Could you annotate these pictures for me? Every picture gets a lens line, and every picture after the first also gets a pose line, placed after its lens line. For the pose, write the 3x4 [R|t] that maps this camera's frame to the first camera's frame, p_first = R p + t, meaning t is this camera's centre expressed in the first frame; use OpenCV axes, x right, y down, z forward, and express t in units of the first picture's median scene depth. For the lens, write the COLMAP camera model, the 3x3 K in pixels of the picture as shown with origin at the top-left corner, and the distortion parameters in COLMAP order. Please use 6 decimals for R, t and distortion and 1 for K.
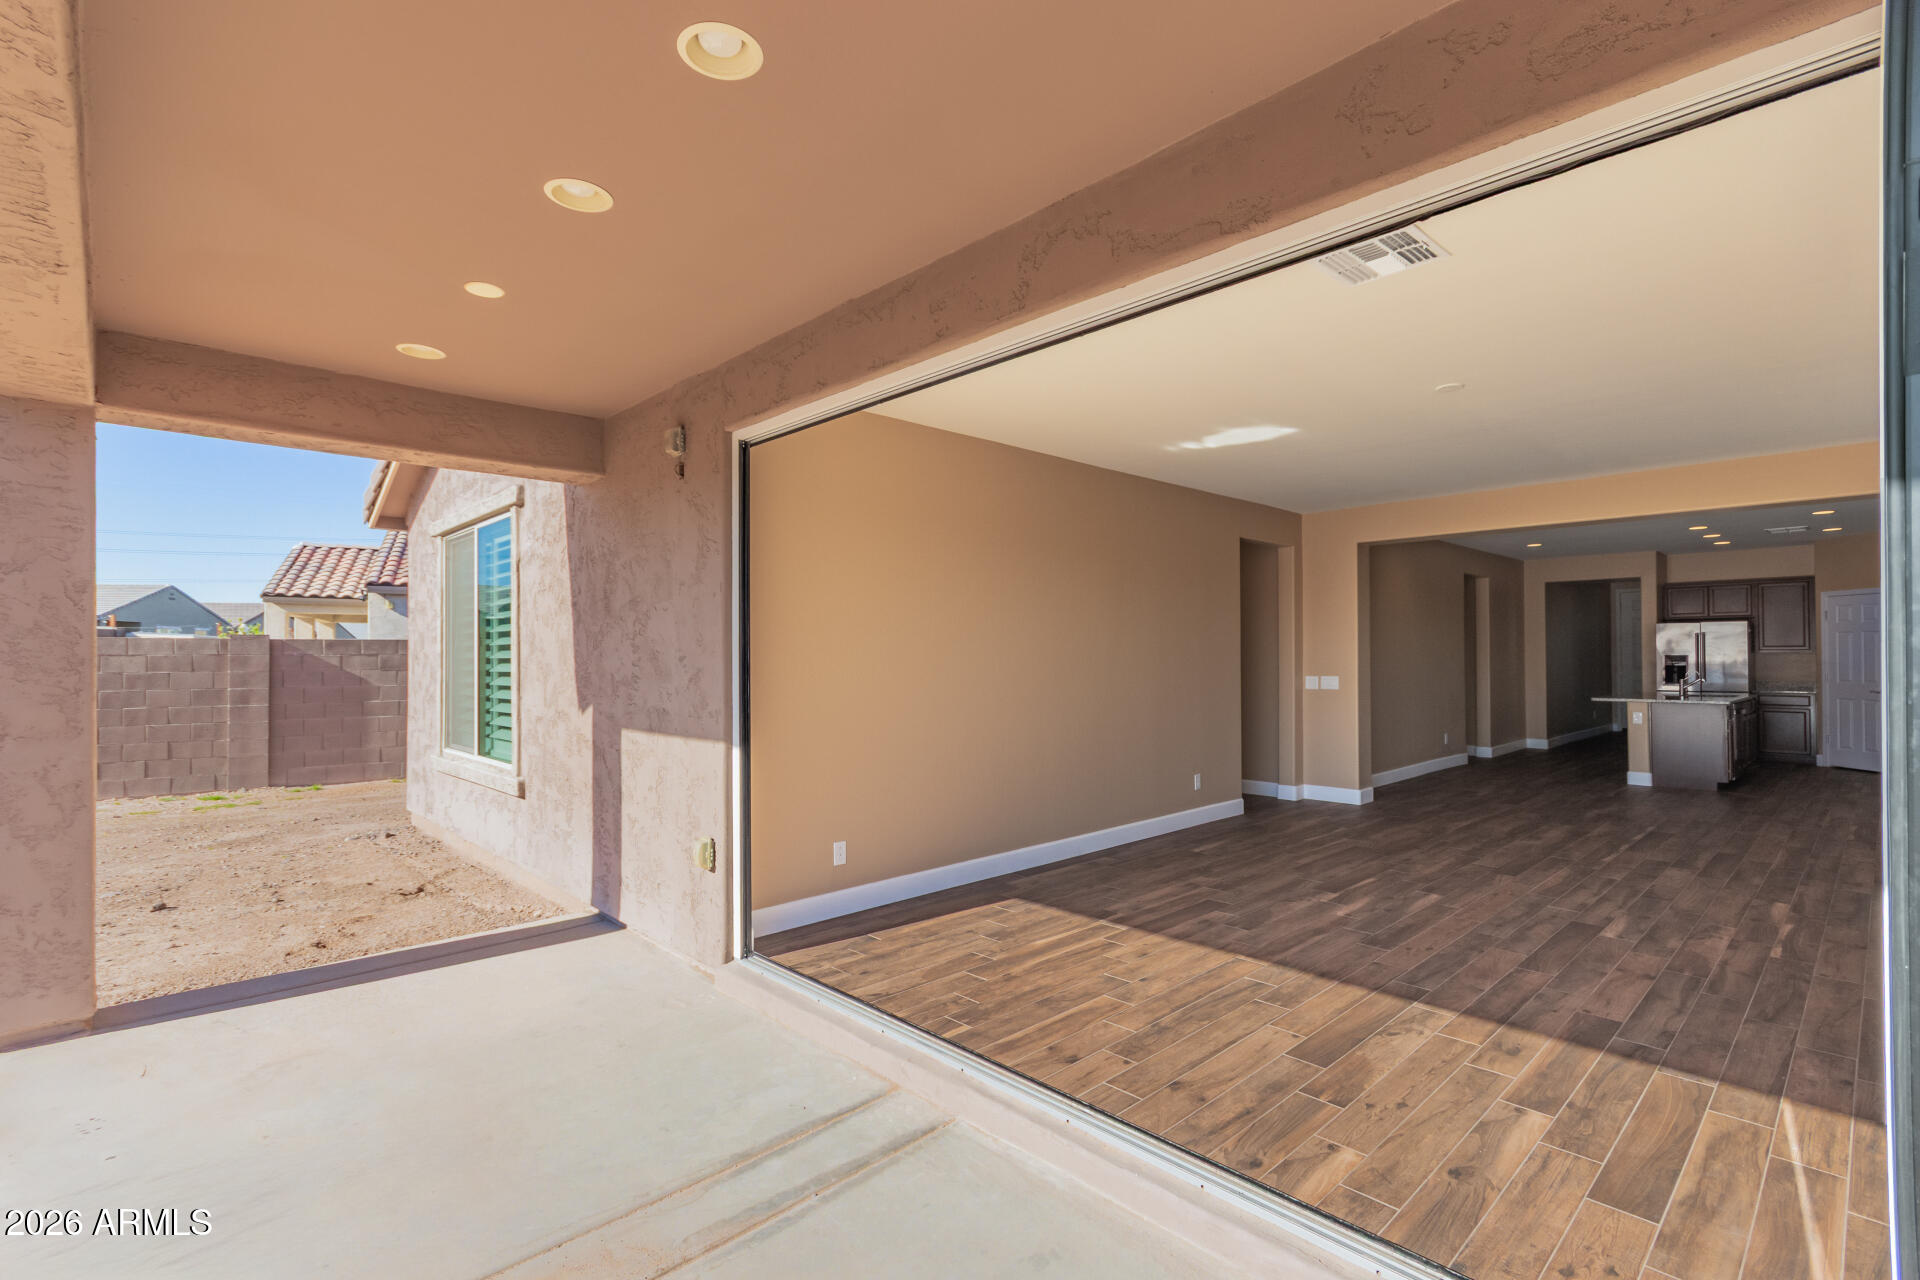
lens RADIAL K [[888.7, 0, 973.5], [0, 888.7, 645.8], [0, 0, 1]] dist [0.002553, 0.000349]
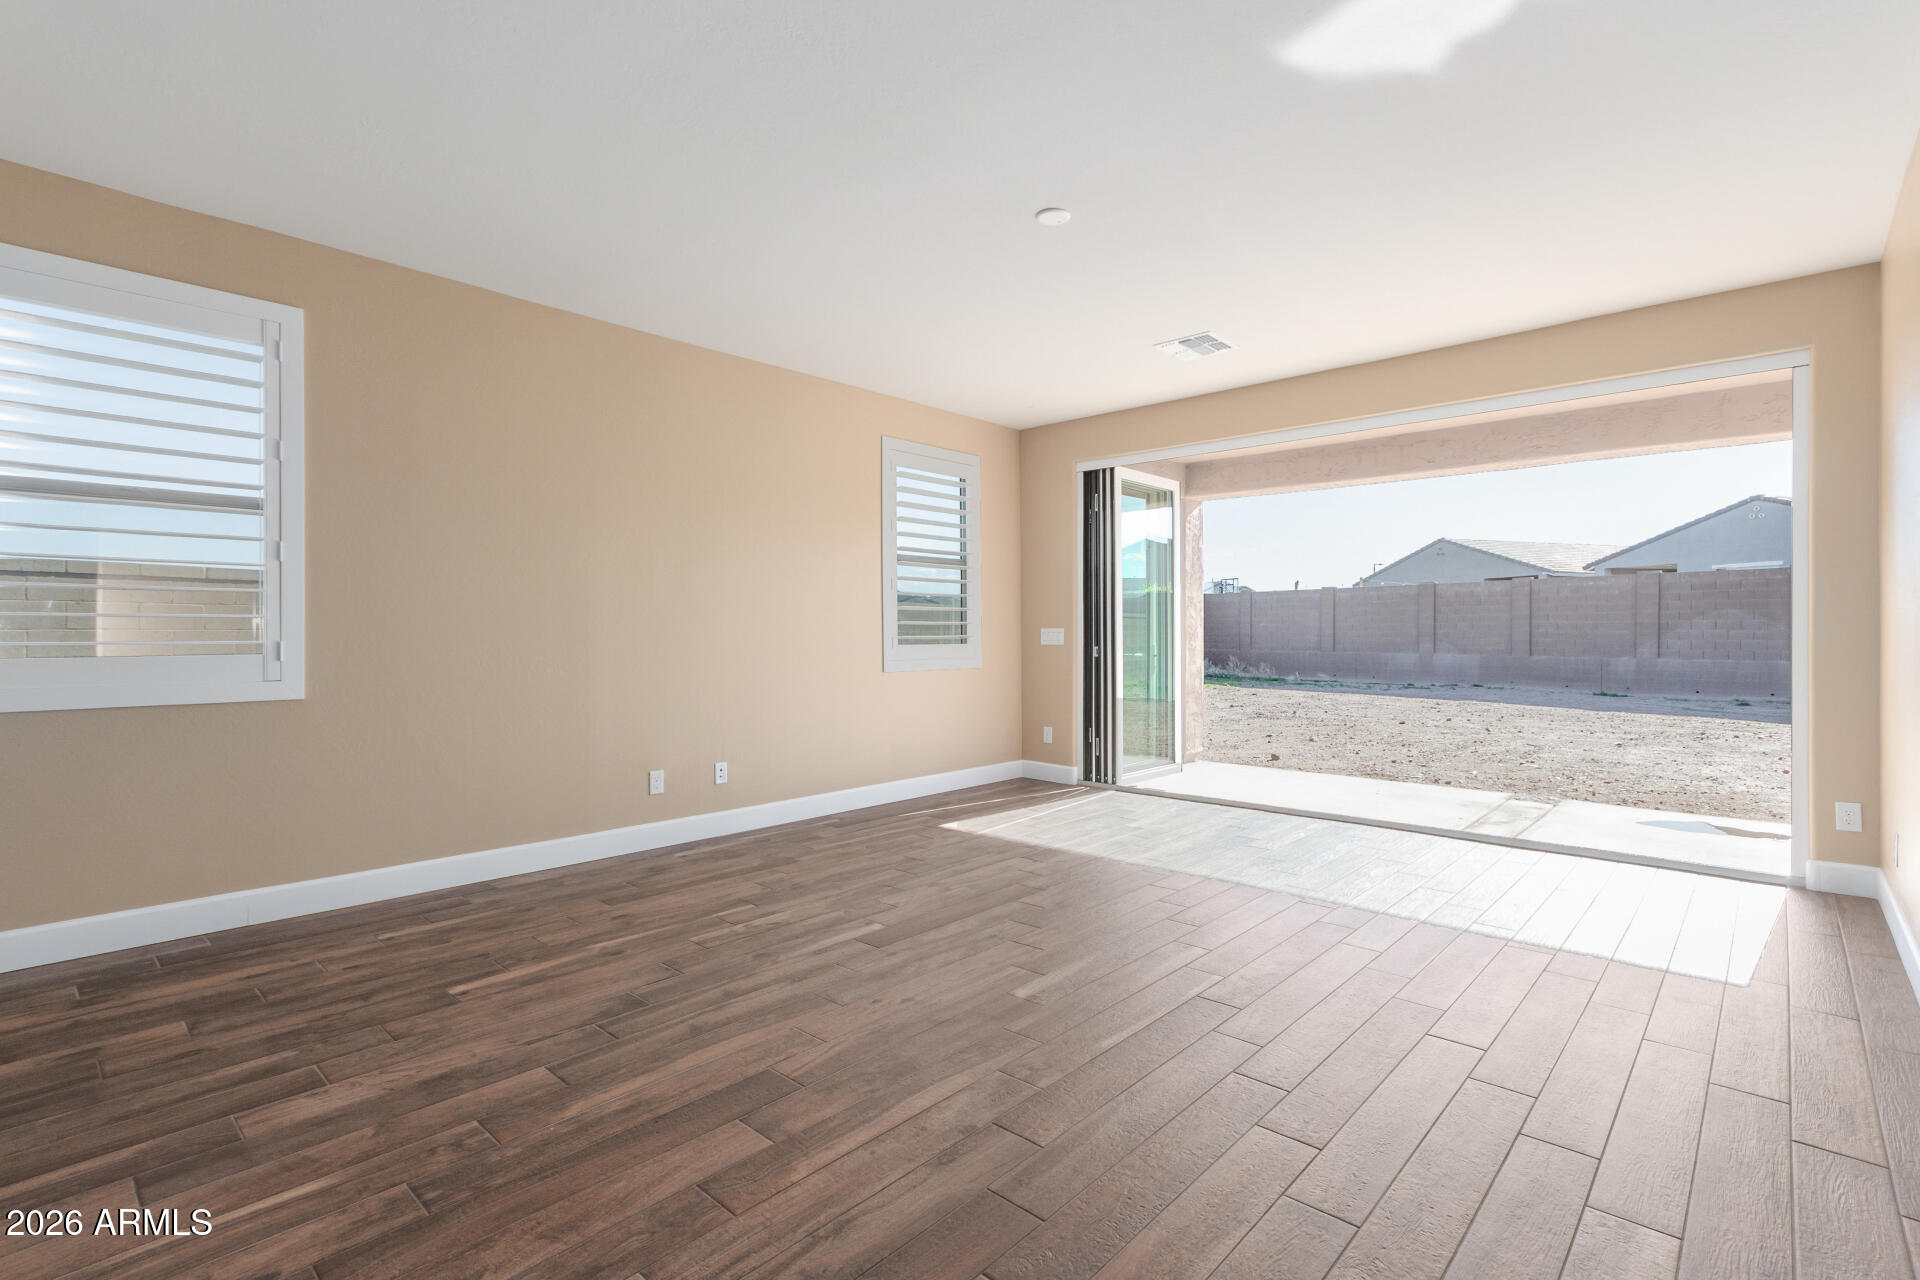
lens RADIAL K [[888.7, 0, 973.5], [0, 888.7, 645.8], [0, 0, 1]] dist [0.002553, 0.000349]
pose [[-0.997941, 0.004469, -0.063984, 0.685628], [0.004713, 0.999982, -0.003673, 0.077901], [0.063967, -0.003967, -0.997944, 1.826224]]
